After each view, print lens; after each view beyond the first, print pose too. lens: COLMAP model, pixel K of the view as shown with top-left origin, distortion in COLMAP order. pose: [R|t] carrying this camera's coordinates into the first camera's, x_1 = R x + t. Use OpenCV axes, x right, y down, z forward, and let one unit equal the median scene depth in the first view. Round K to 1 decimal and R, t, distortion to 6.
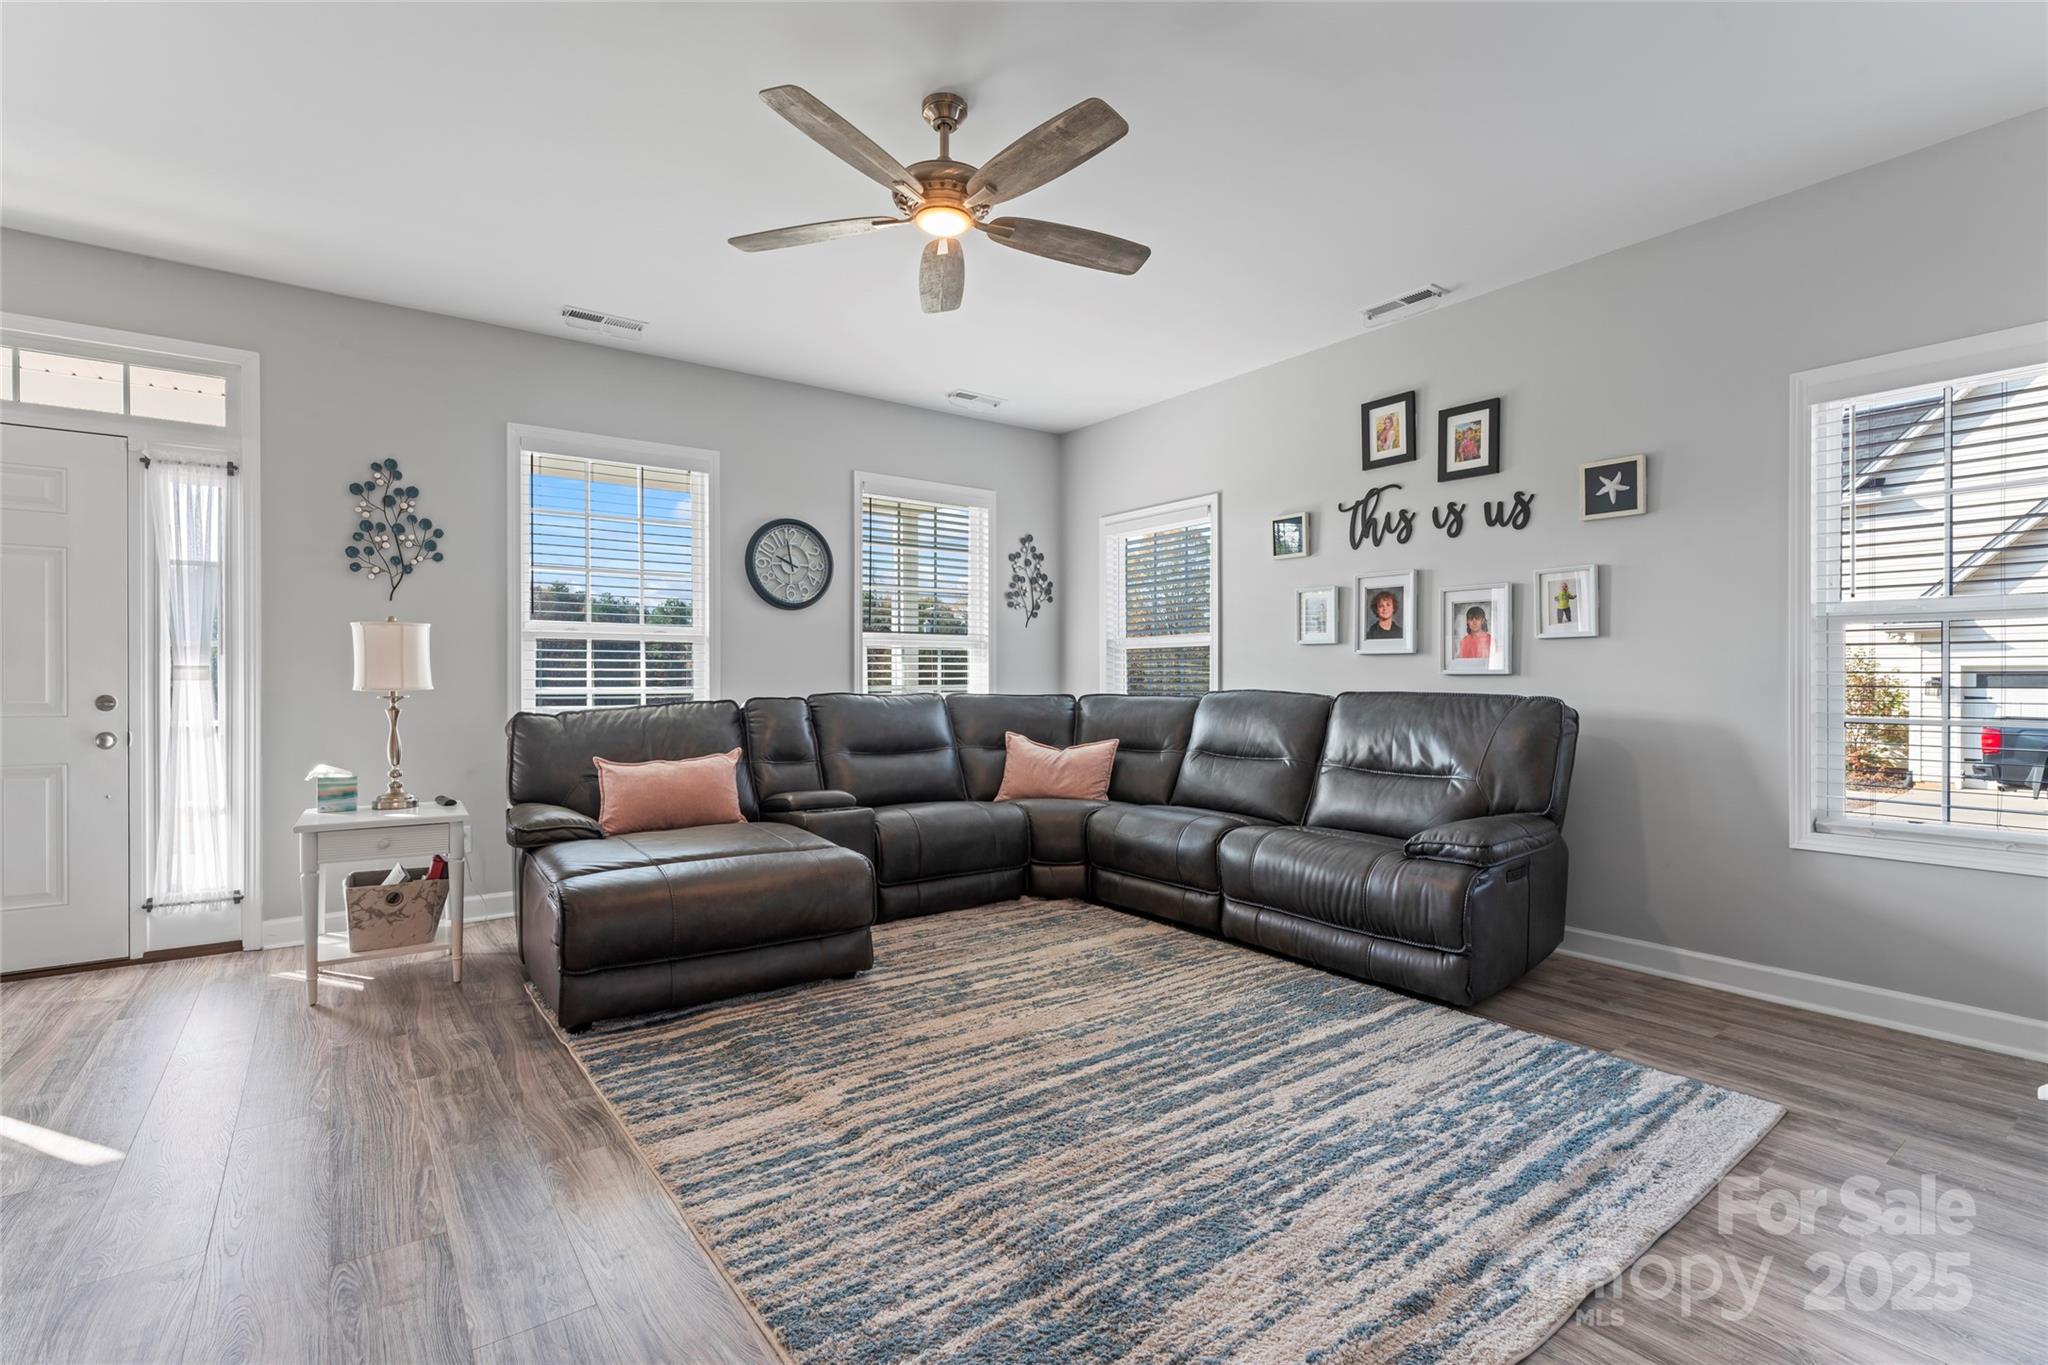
lens RADIAL K [[939.2, 0, 1019.6], [0, 939.2, 684.4], [0, 0, 1]] dist [-0.001736, -0.000343]
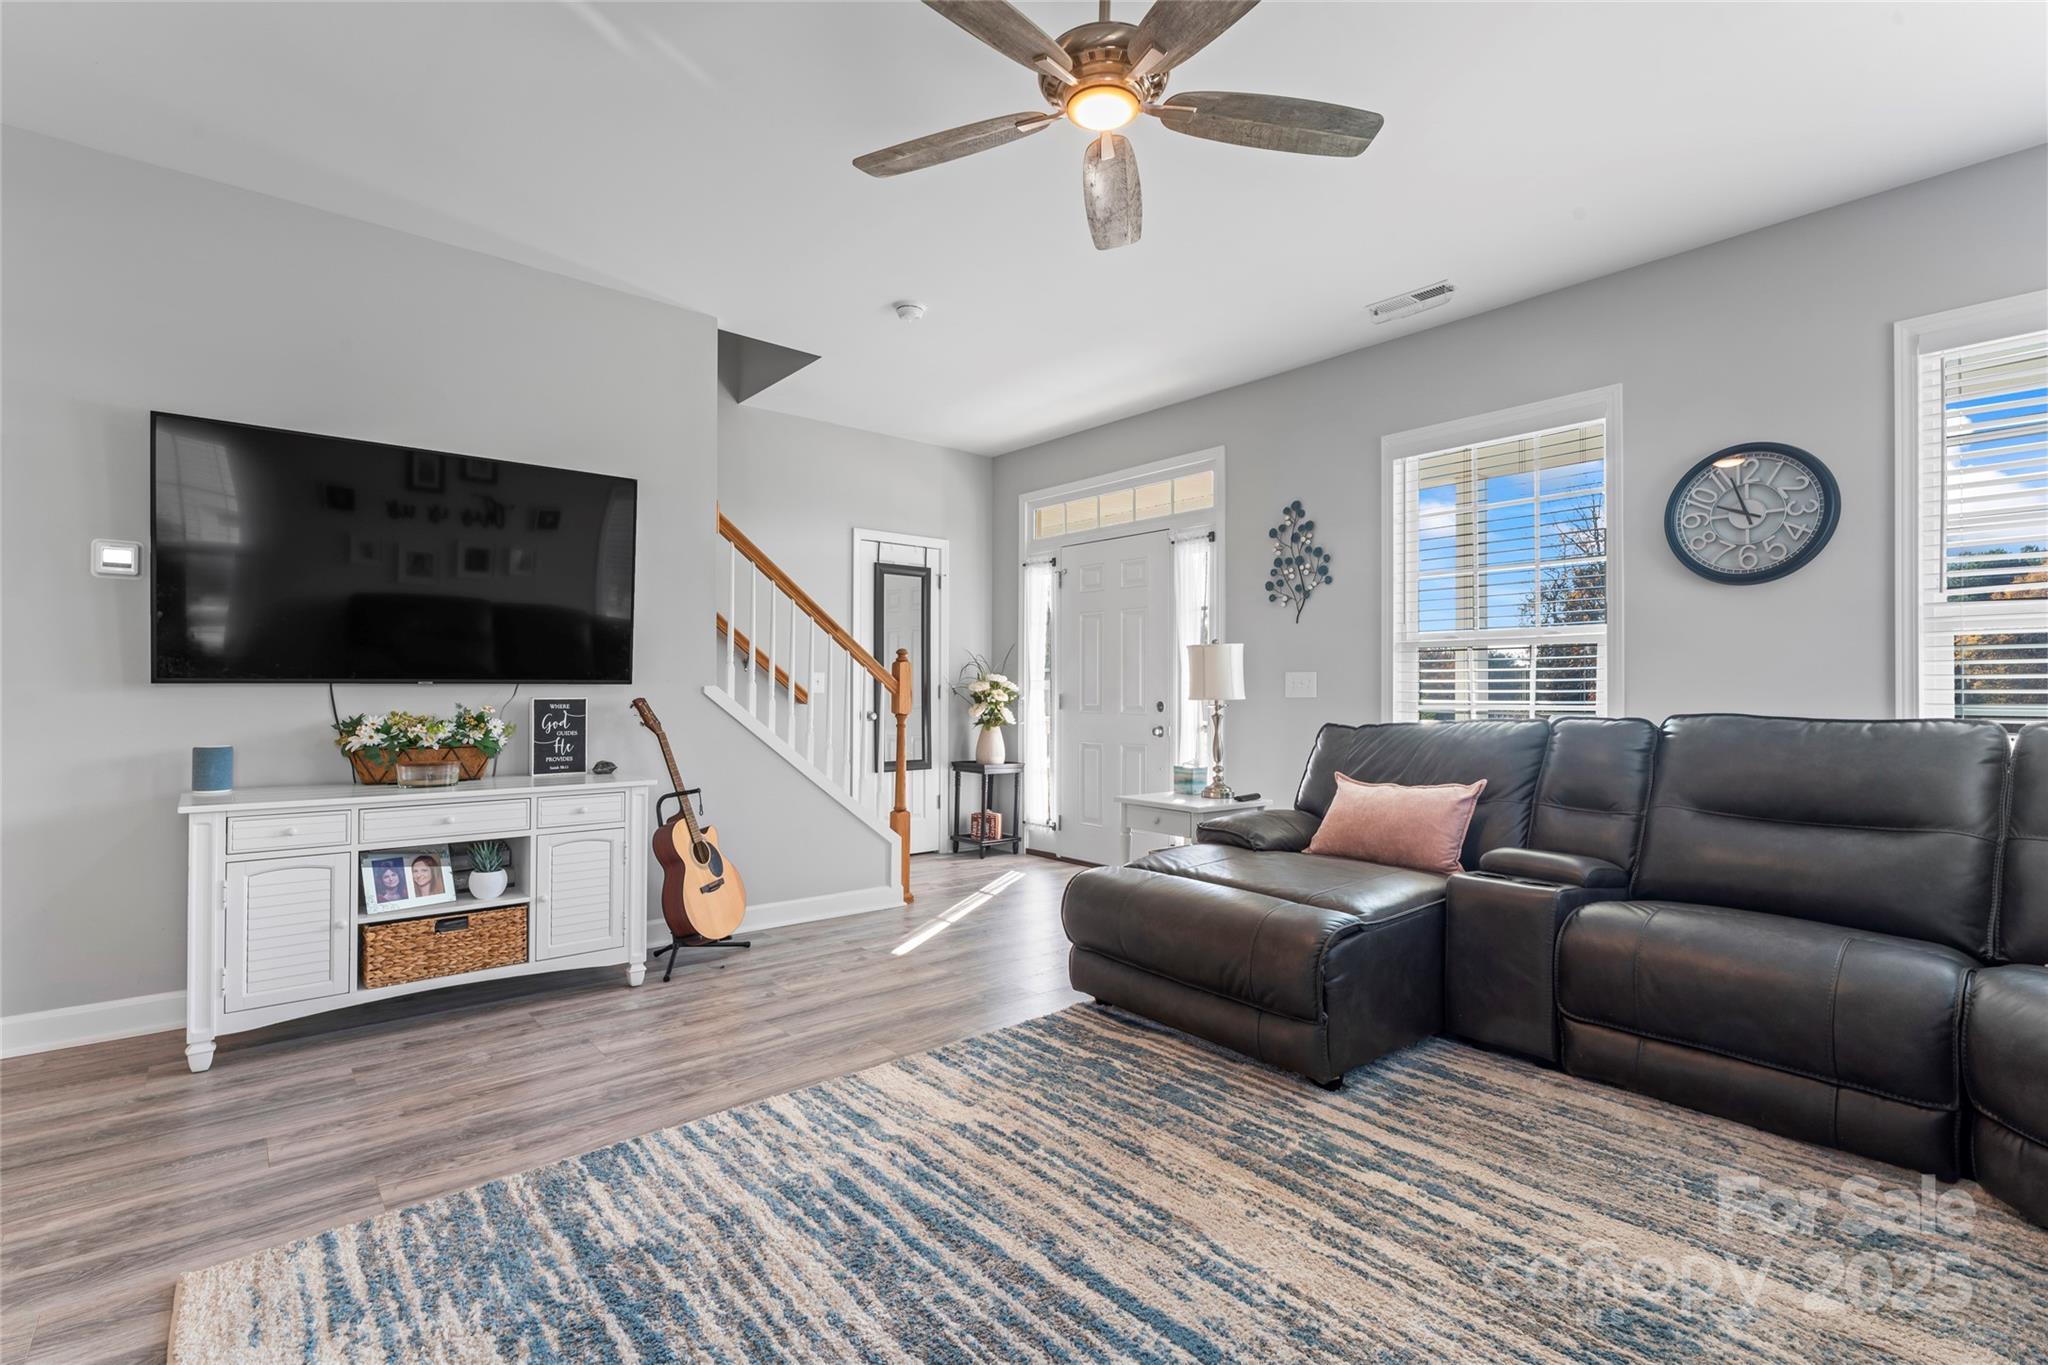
lens RADIAL K [[939.2, 0, 1019.6], [0, 939.2, 684.4], [0, 0, 1]] dist [-0.001736, -0.000343]
pose [[0.067409, -0.007565, -0.997697, 0.484077], [-0.008308, 0.999932, -0.008144, -0.001820], [0.997691, 0.008837, 0.067341, 0.610397]]
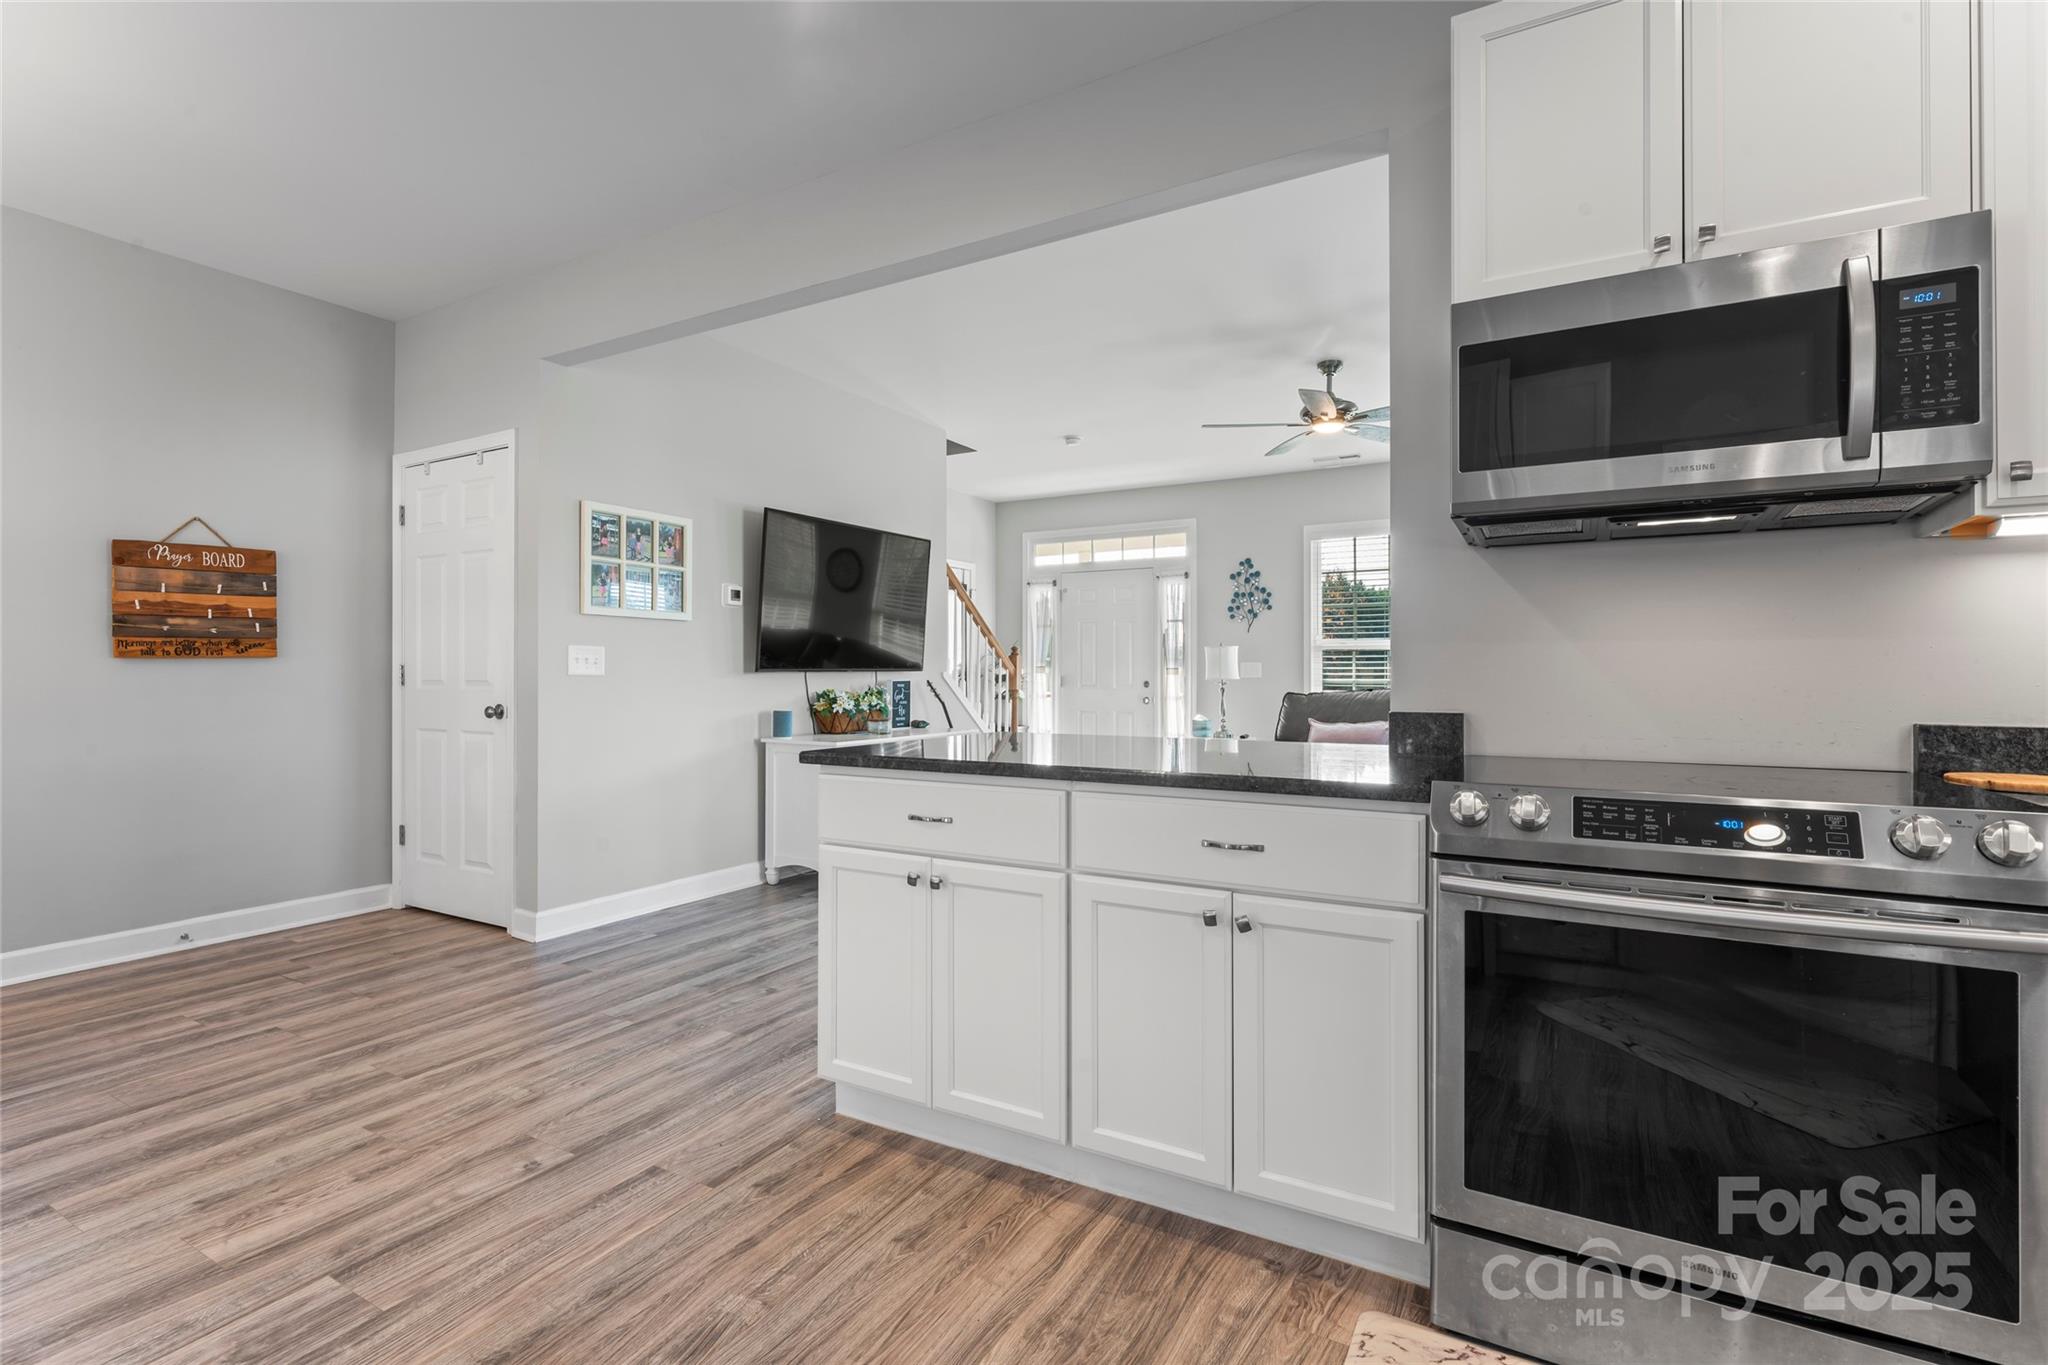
lens RADIAL K [[954.5, 0, 1015.8], [0, 954.5, 662.8], [0, 0, 1]] dist [-0.000231, 0.000148]
pose [[0.396785, -0.010394, -0.917853, 0.963419], [-0.004730, 0.999899, -0.013368, 0.000199], [0.917900, 0.009646, 0.396696, -0.209506]]
